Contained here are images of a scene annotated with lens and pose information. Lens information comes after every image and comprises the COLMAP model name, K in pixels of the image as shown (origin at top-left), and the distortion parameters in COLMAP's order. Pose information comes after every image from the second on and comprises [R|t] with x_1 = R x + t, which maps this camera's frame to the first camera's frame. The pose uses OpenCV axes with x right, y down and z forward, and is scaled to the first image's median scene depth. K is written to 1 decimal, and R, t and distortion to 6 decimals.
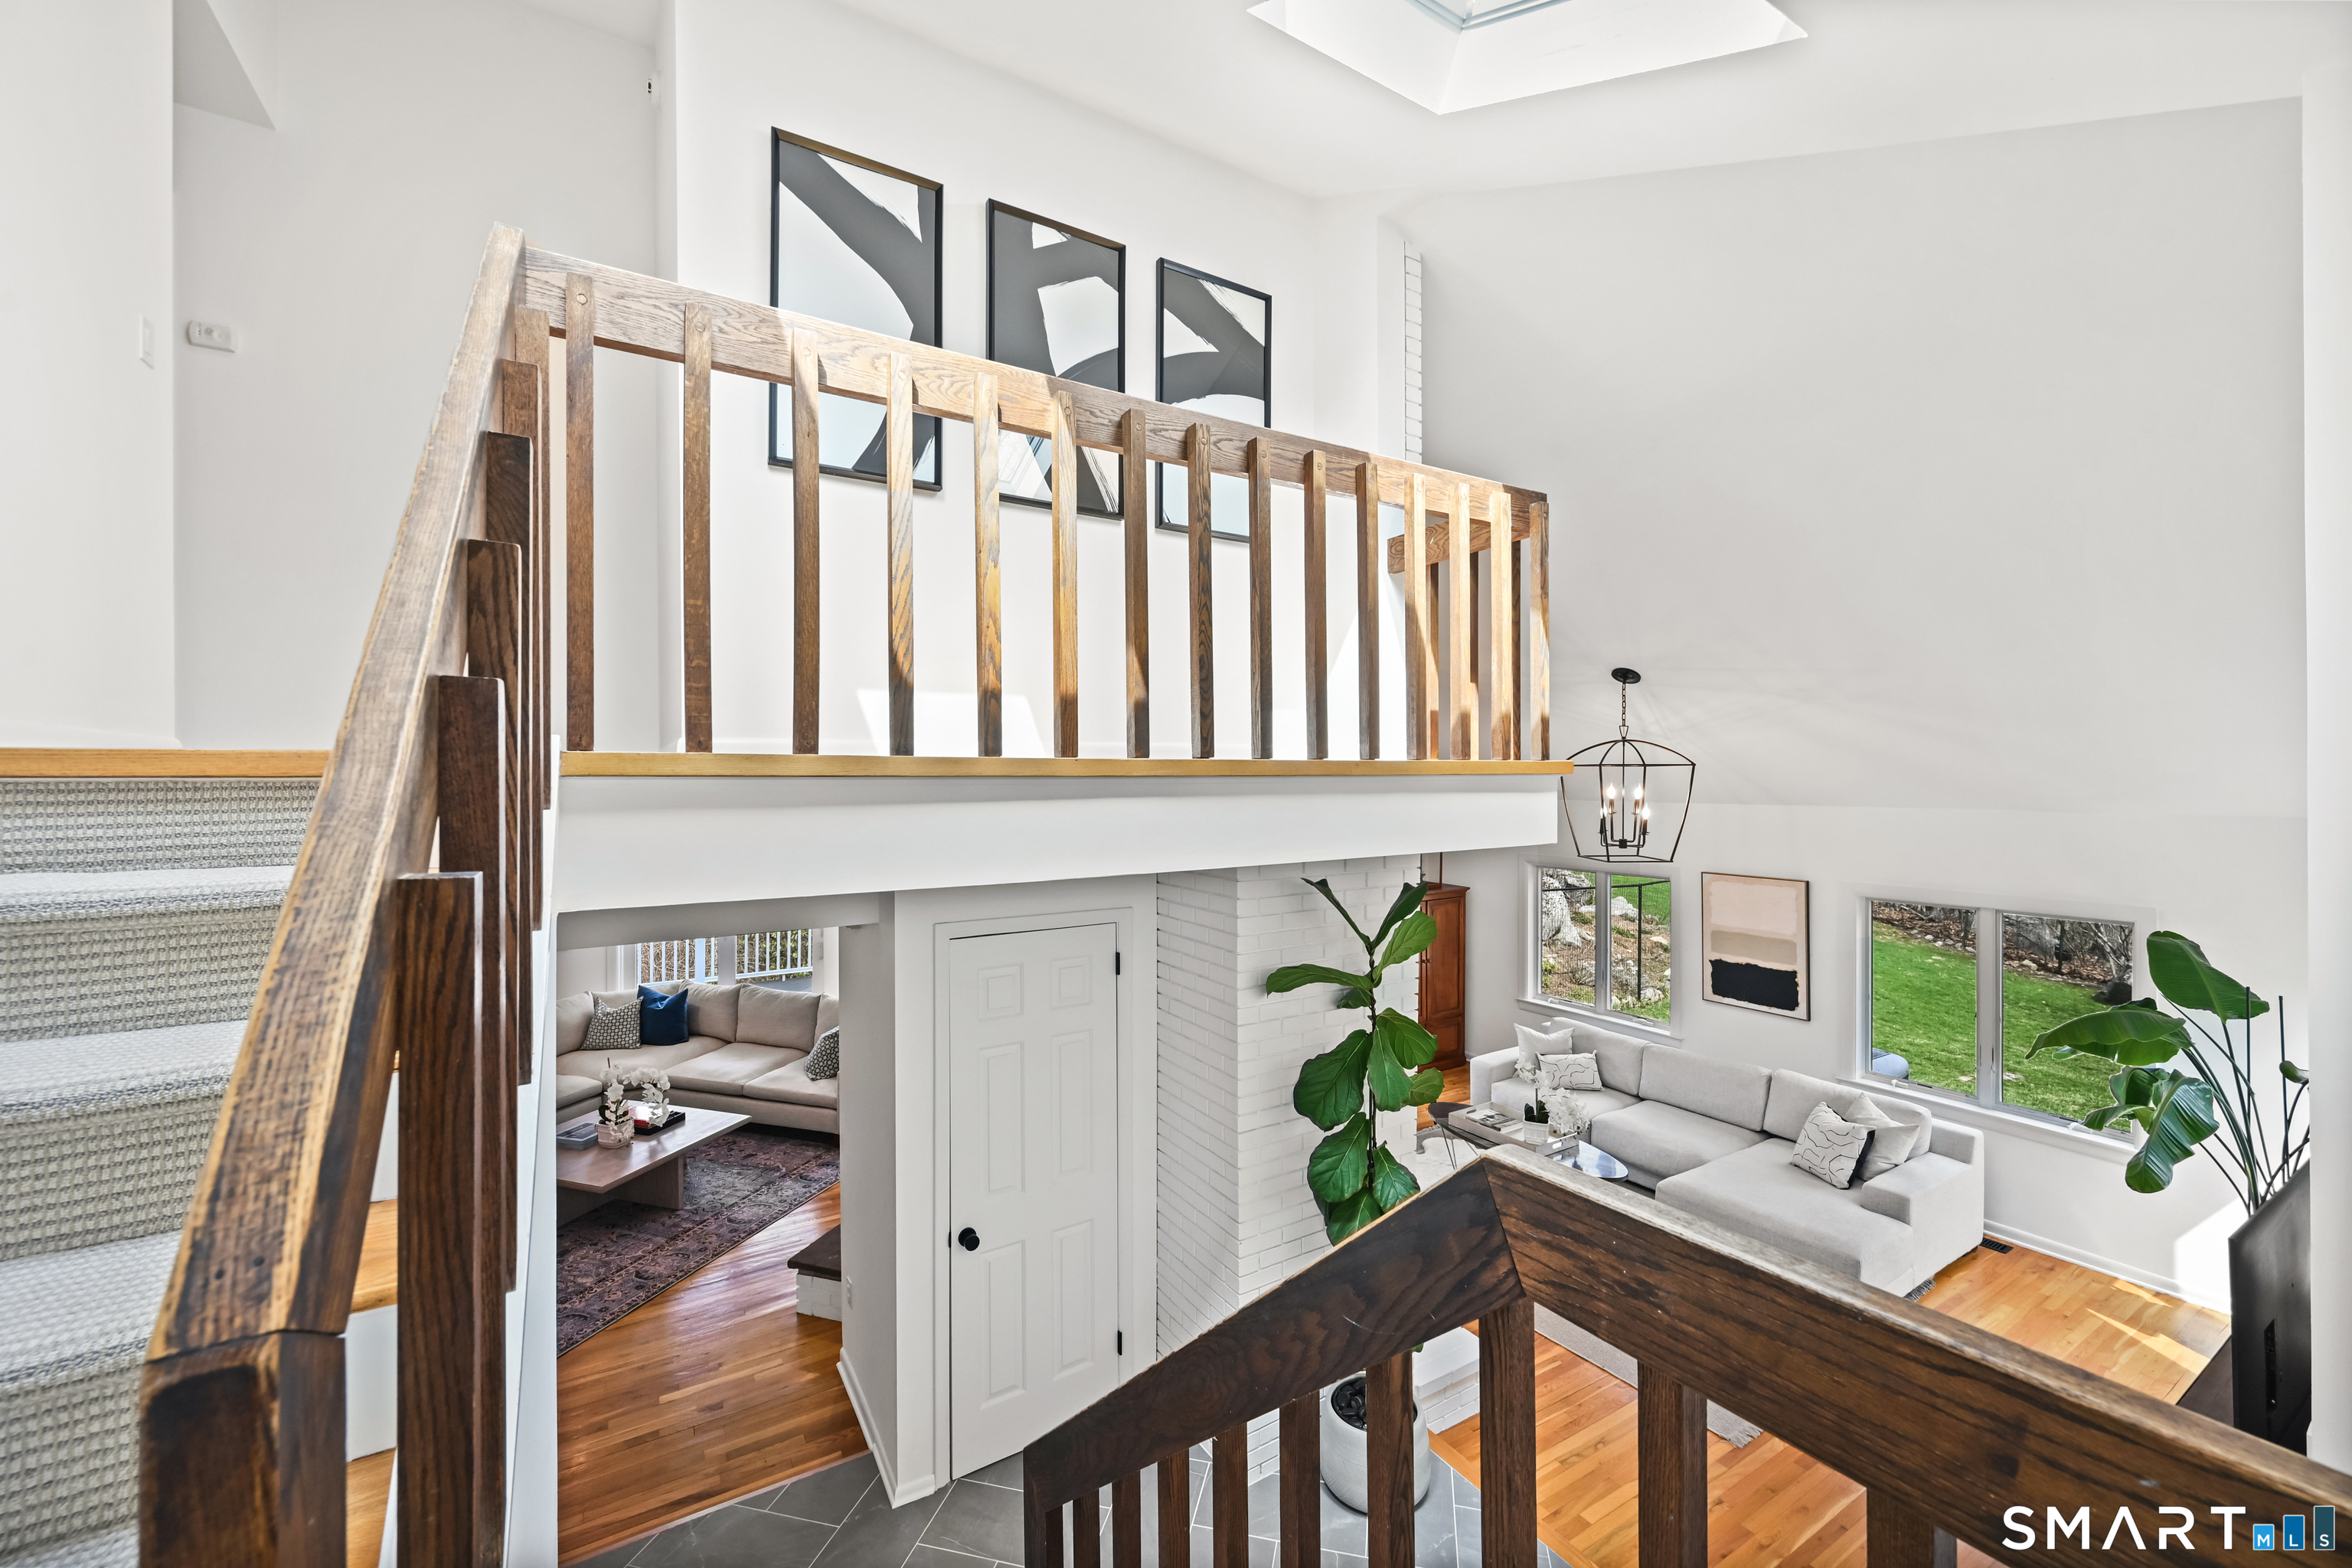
lens RADIAL K [[917.6, 0, 1159.8], [0, 917.6, 767.8], [0, 0, 1]] dist [0.012168, -0.000793]
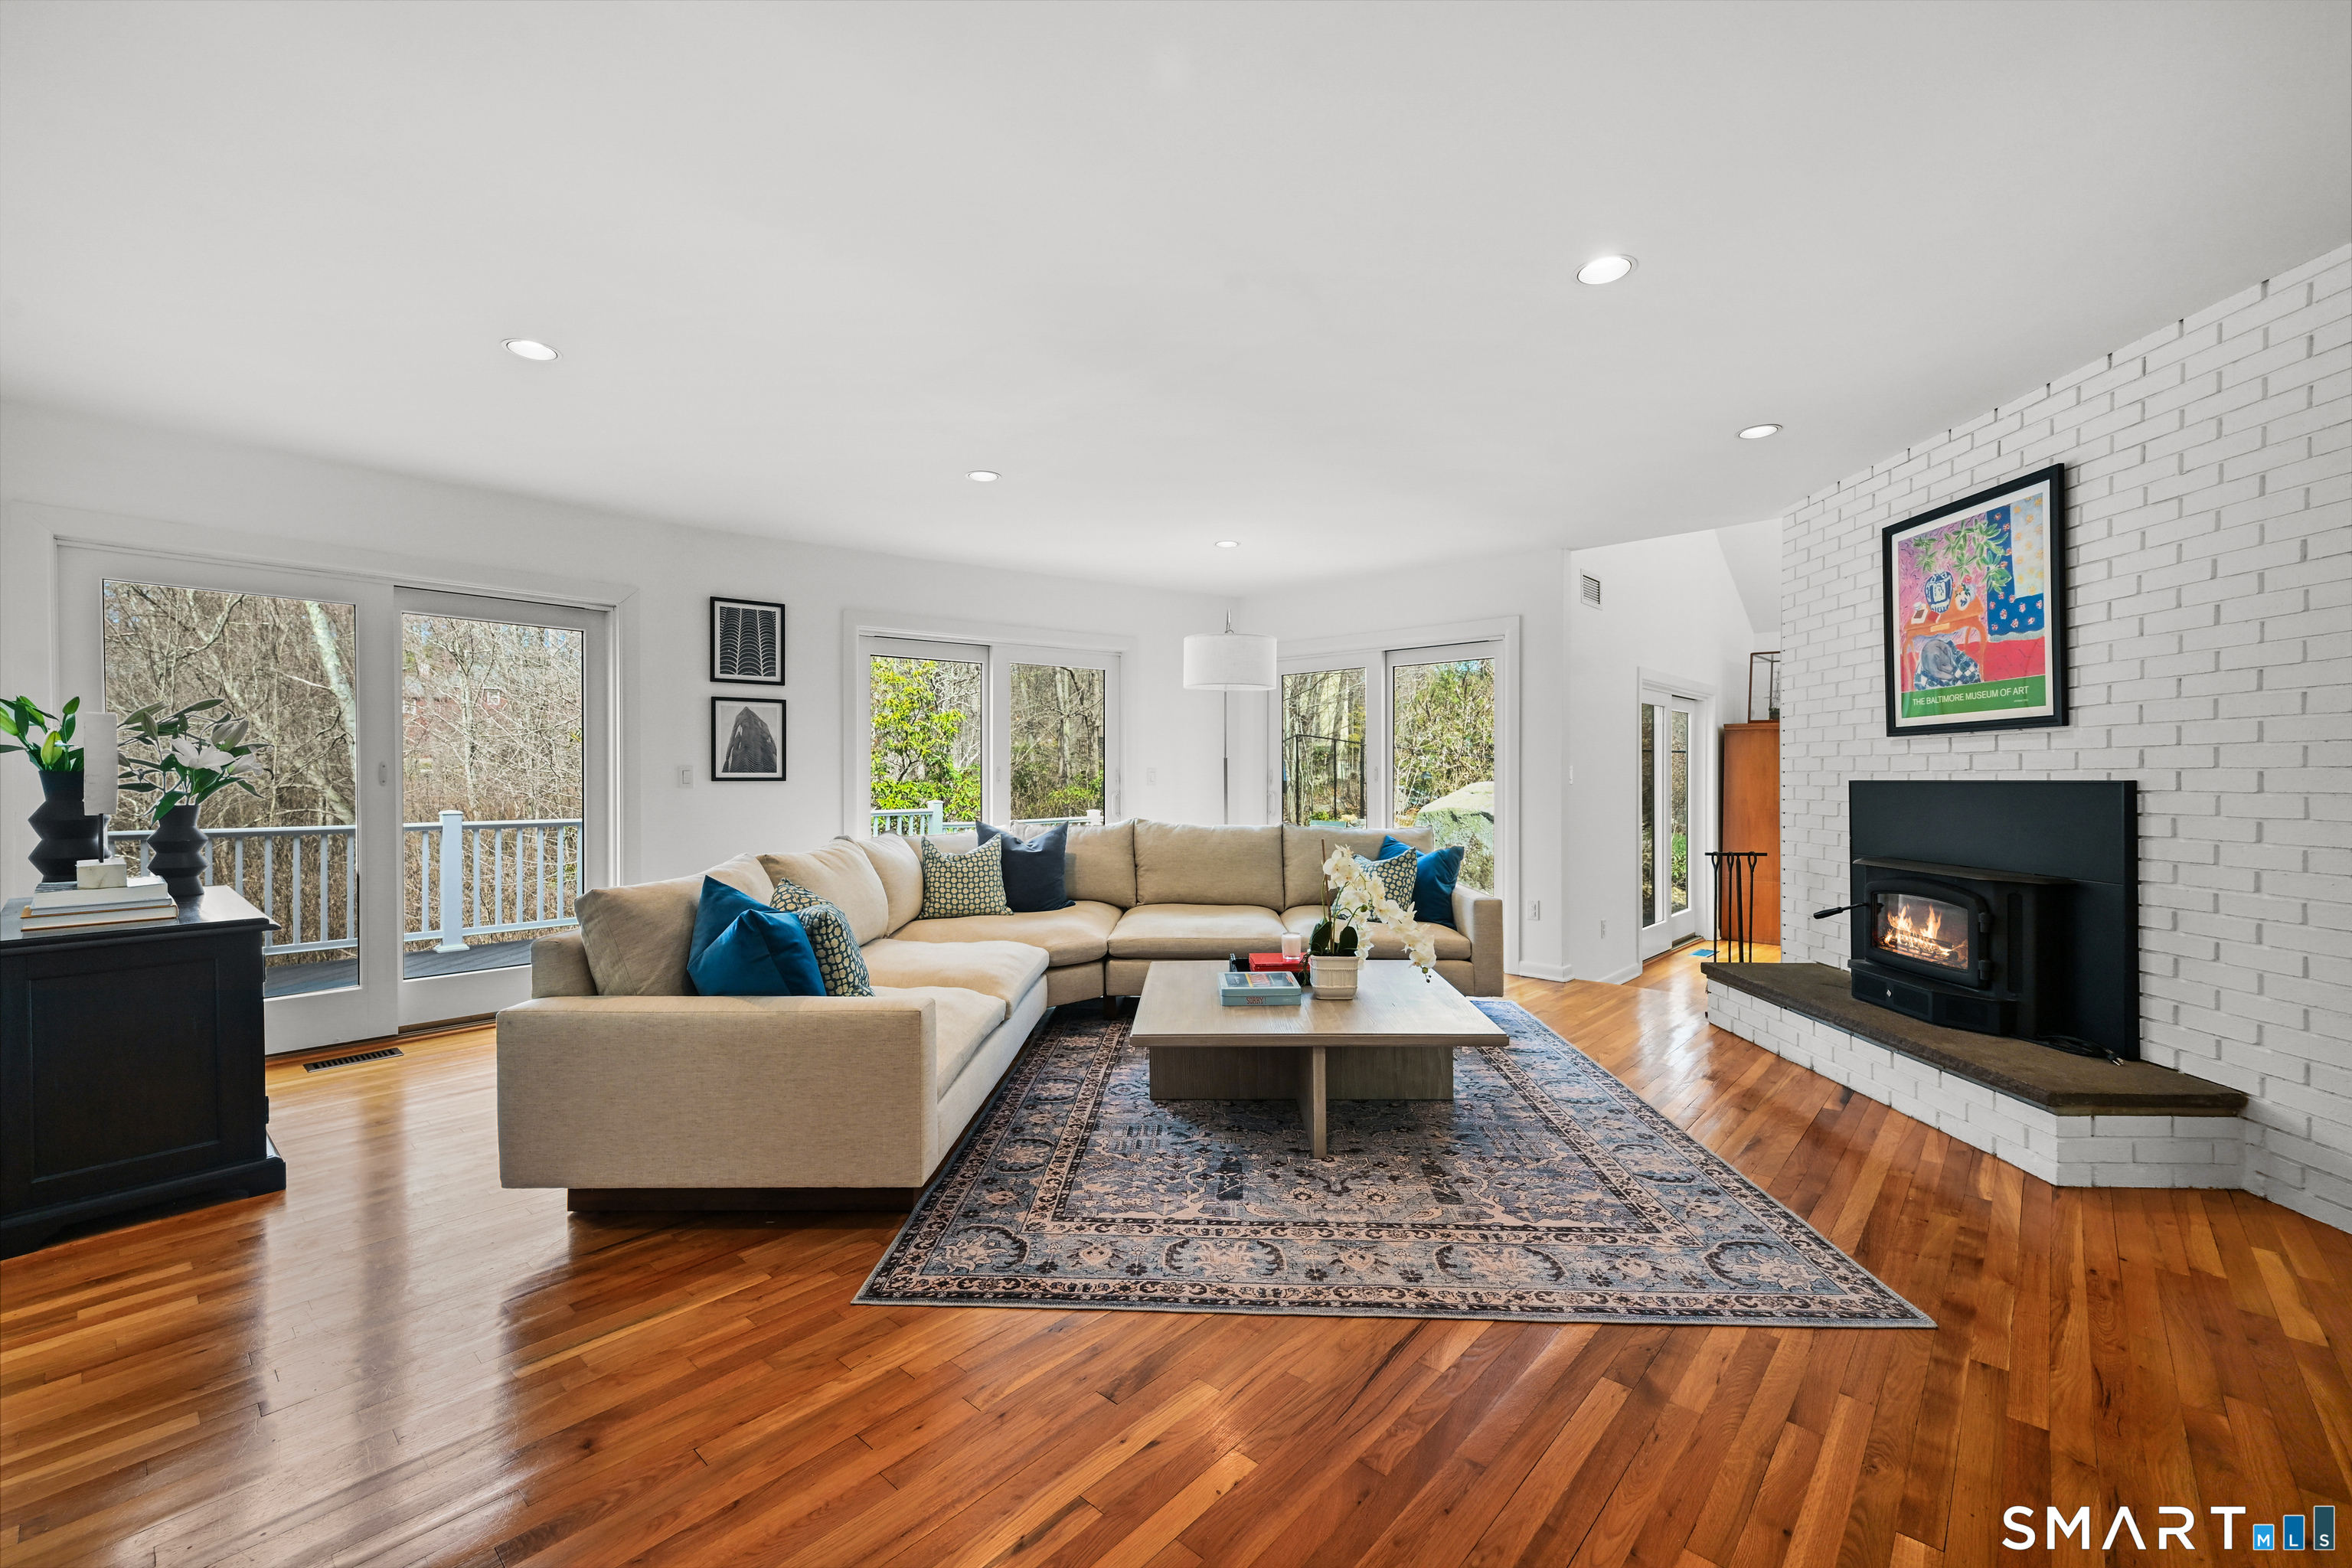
lens RADIAL K [[971.8, 0, 1124.4], [0, 971.8, 779.1], [0, 0, 1]] dist [0.012691, -0.000412]
pose [[0.956074, -0.001201, 0.293124, -0.824288], [0.000076, 0.999993, 0.003849, 0.257556], [-0.293126, -0.003658, 0.956067, 0.448580]]
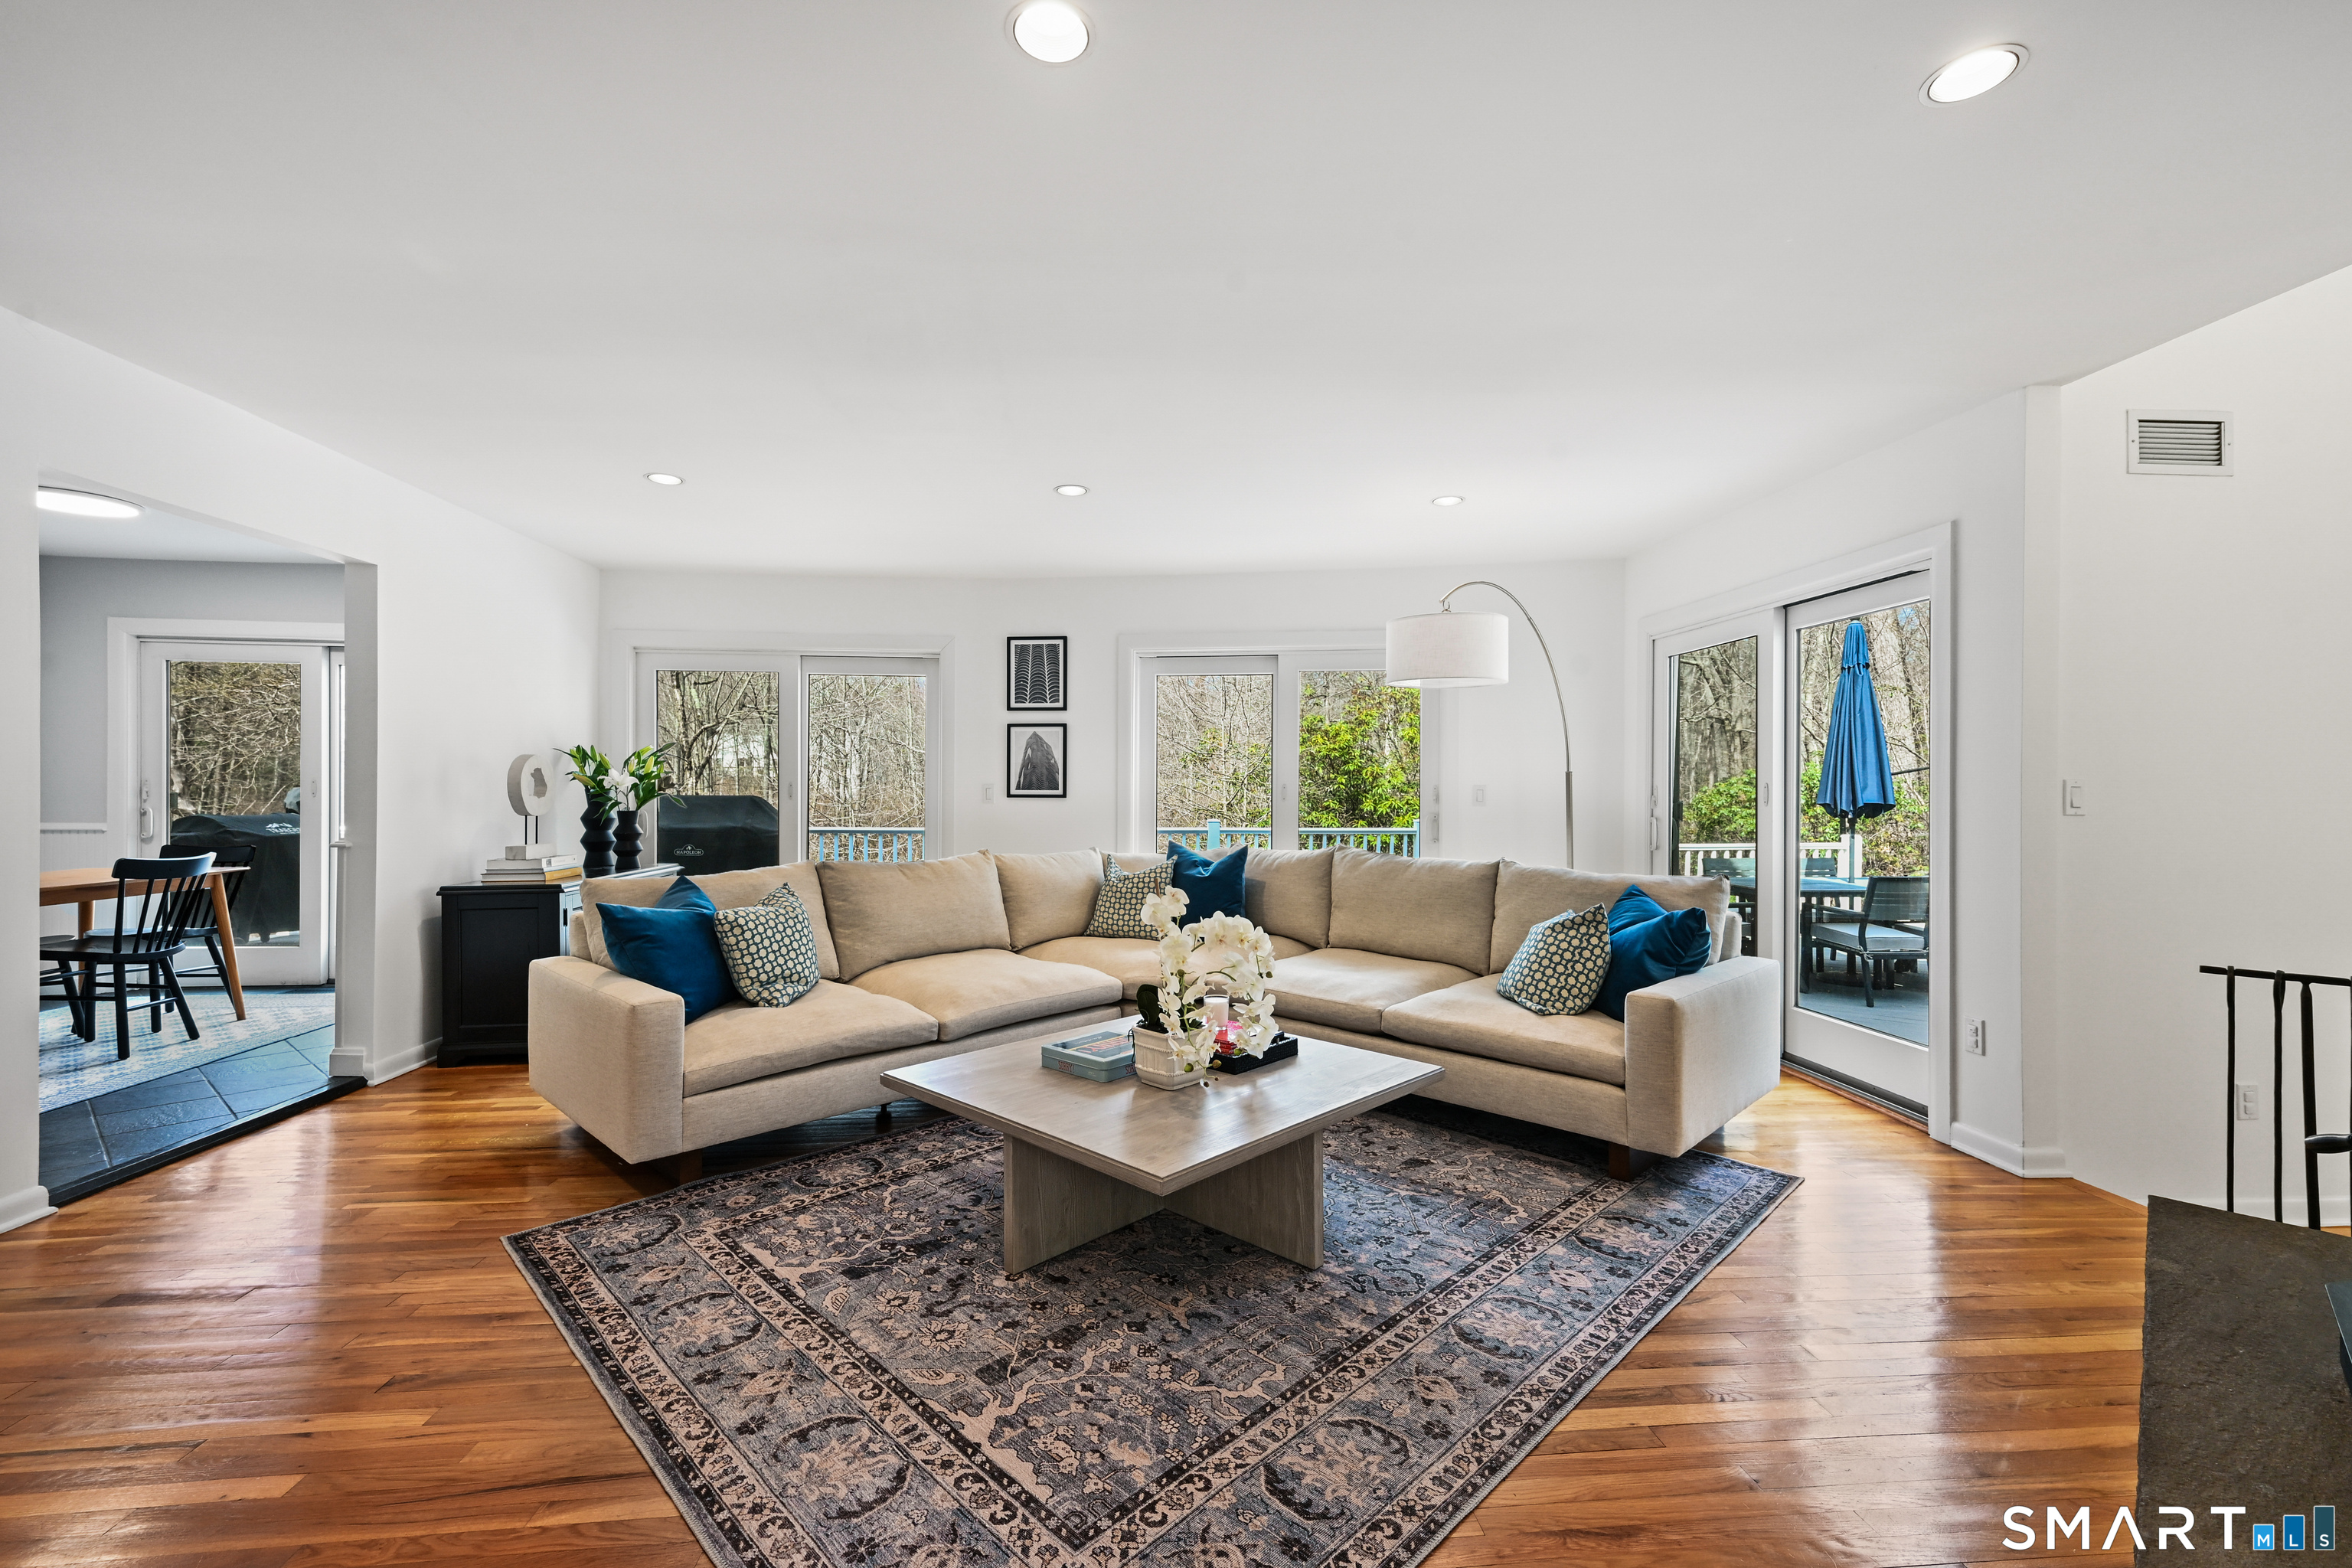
lens RADIAL K [[971.8, 0, 1187.2], [0, 971.8, 786.0], [0, 0, 1]] dist [0.012691, -0.000412]
pose [[0.906316, 0.000705, -0.422600, -0.364818], [-0.001112, 0.999999, -0.000717, 0.251958], [0.422600, 0.001120, 0.906316, 0.554466]]
